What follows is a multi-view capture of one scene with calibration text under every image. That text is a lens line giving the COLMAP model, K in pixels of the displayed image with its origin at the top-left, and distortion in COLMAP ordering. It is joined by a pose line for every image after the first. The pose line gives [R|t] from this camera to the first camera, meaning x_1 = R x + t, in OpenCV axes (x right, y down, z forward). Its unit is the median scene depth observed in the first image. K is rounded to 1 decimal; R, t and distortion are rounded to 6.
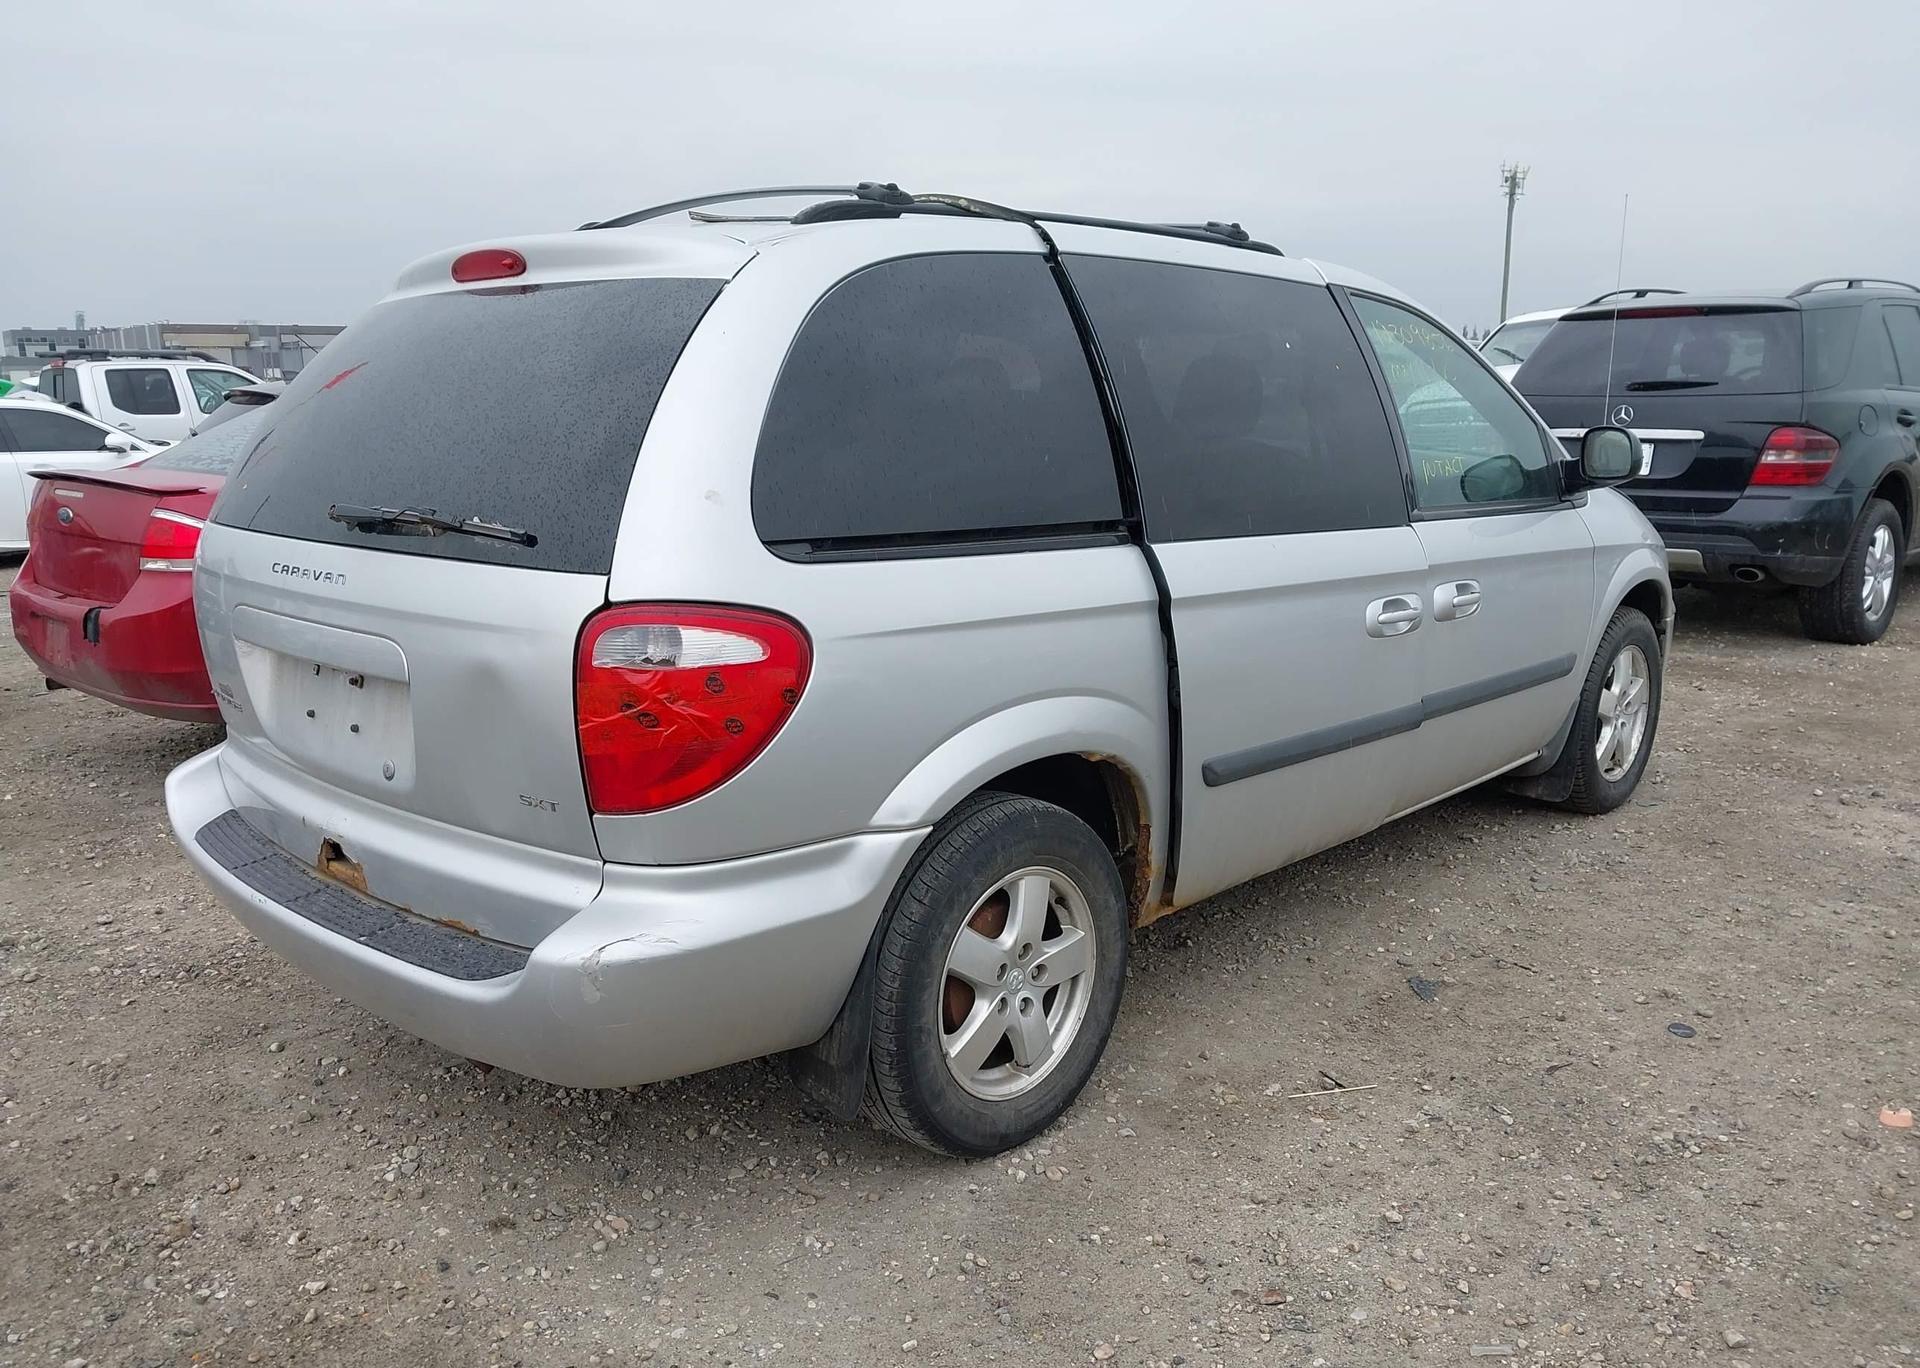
lens RADIAL K [[1514.2, 0, 973.4], [0, 1514.2, 721.7], [0, 0, 1]] dist [0.028122, -0.030895]
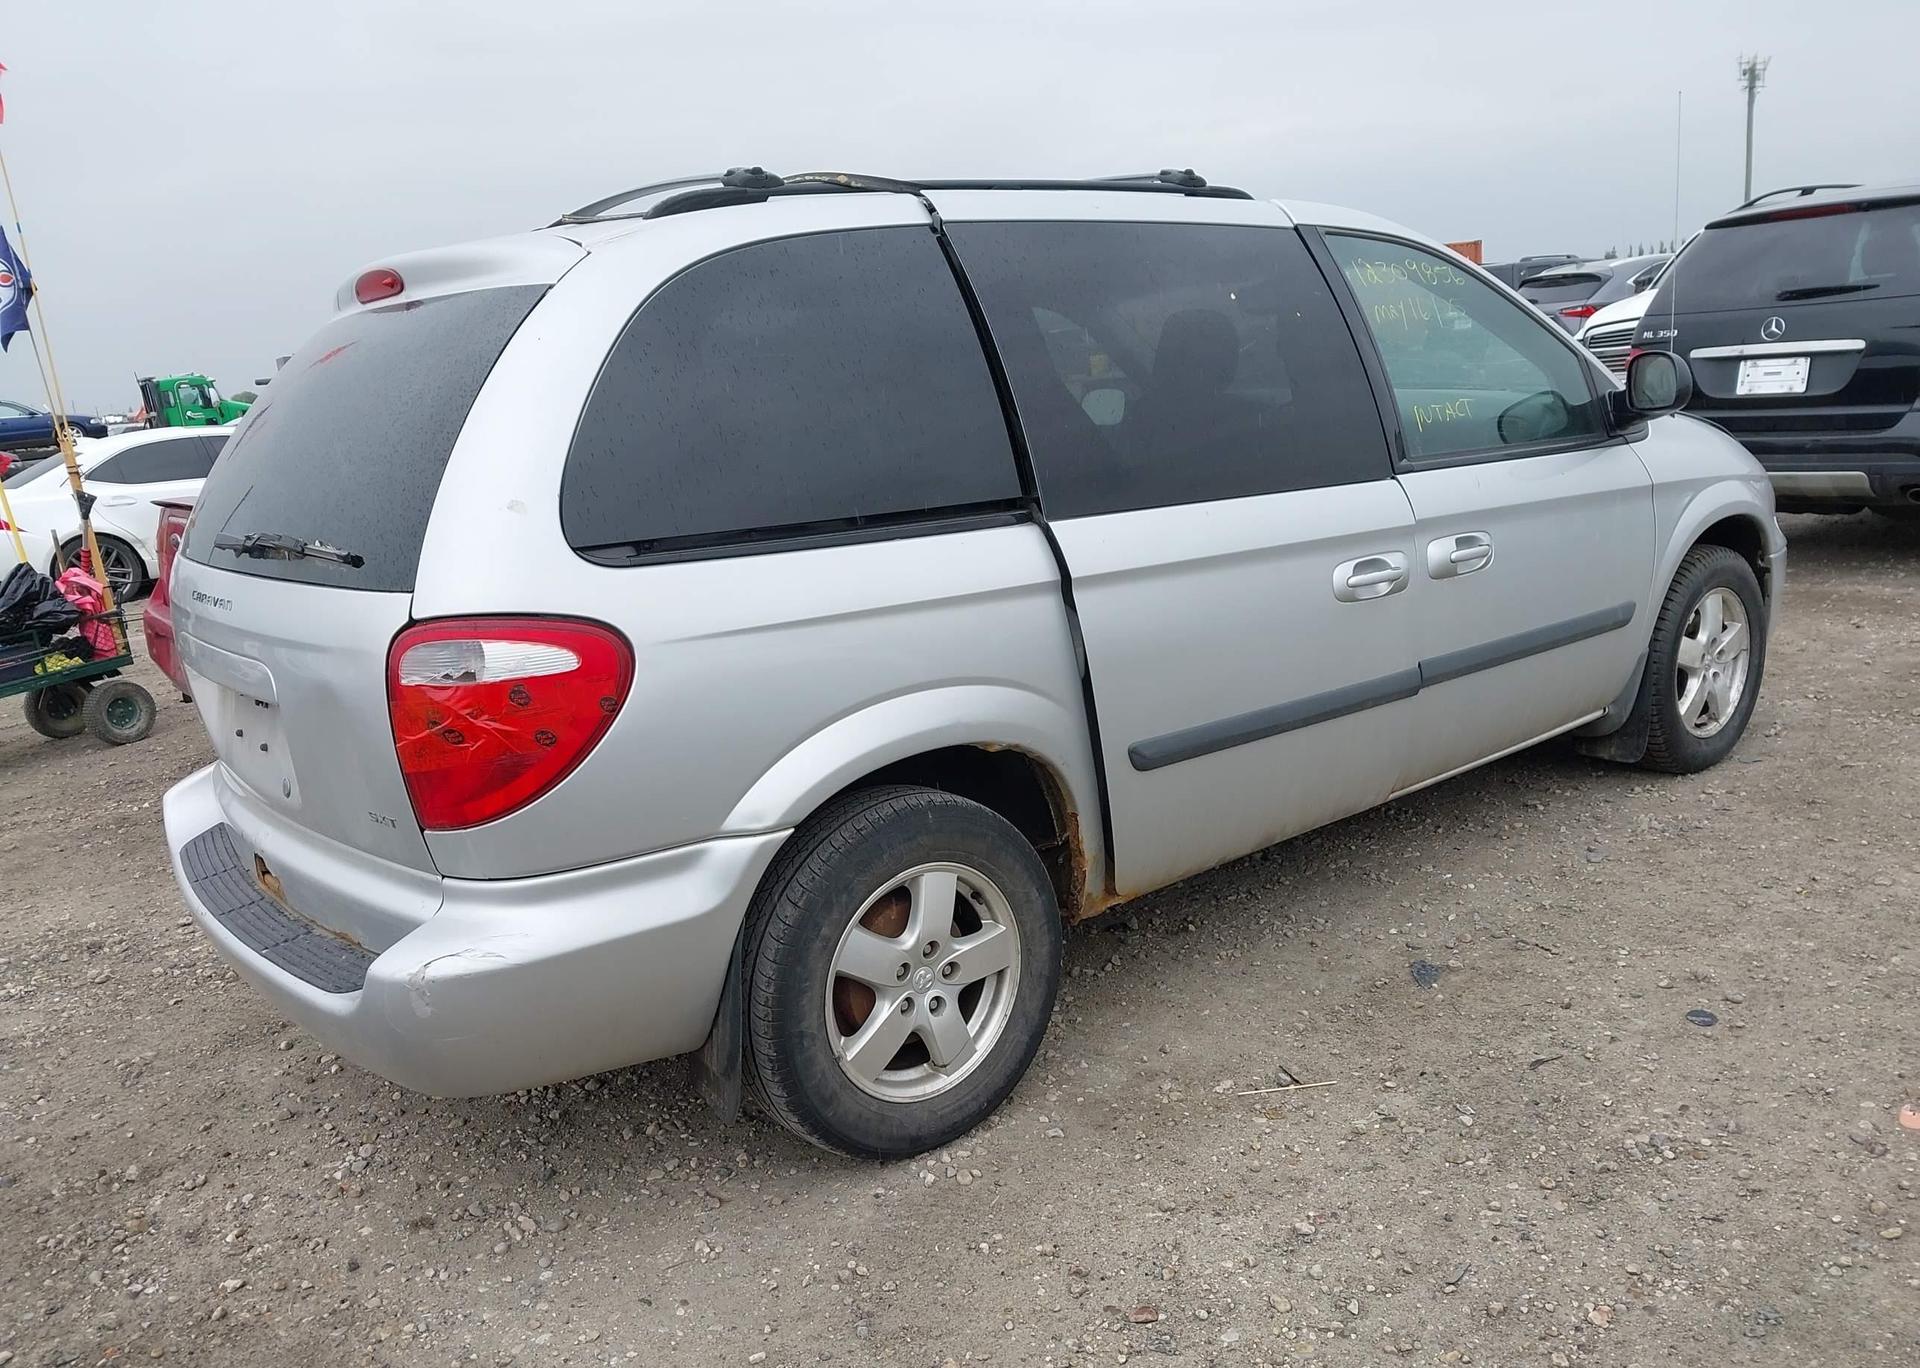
lens RADIAL K [[1514.2, 0, 973.4], [0, 1514.2, 721.7], [0, 0, 1]] dist [0.028122, -0.030895]
pose [[0.987517, -0.038370, -0.152767, 0.212179], [0.042031, 0.998900, 0.020807, -0.013160], [0.151800, -0.026968, 0.988043, 0.047299]]
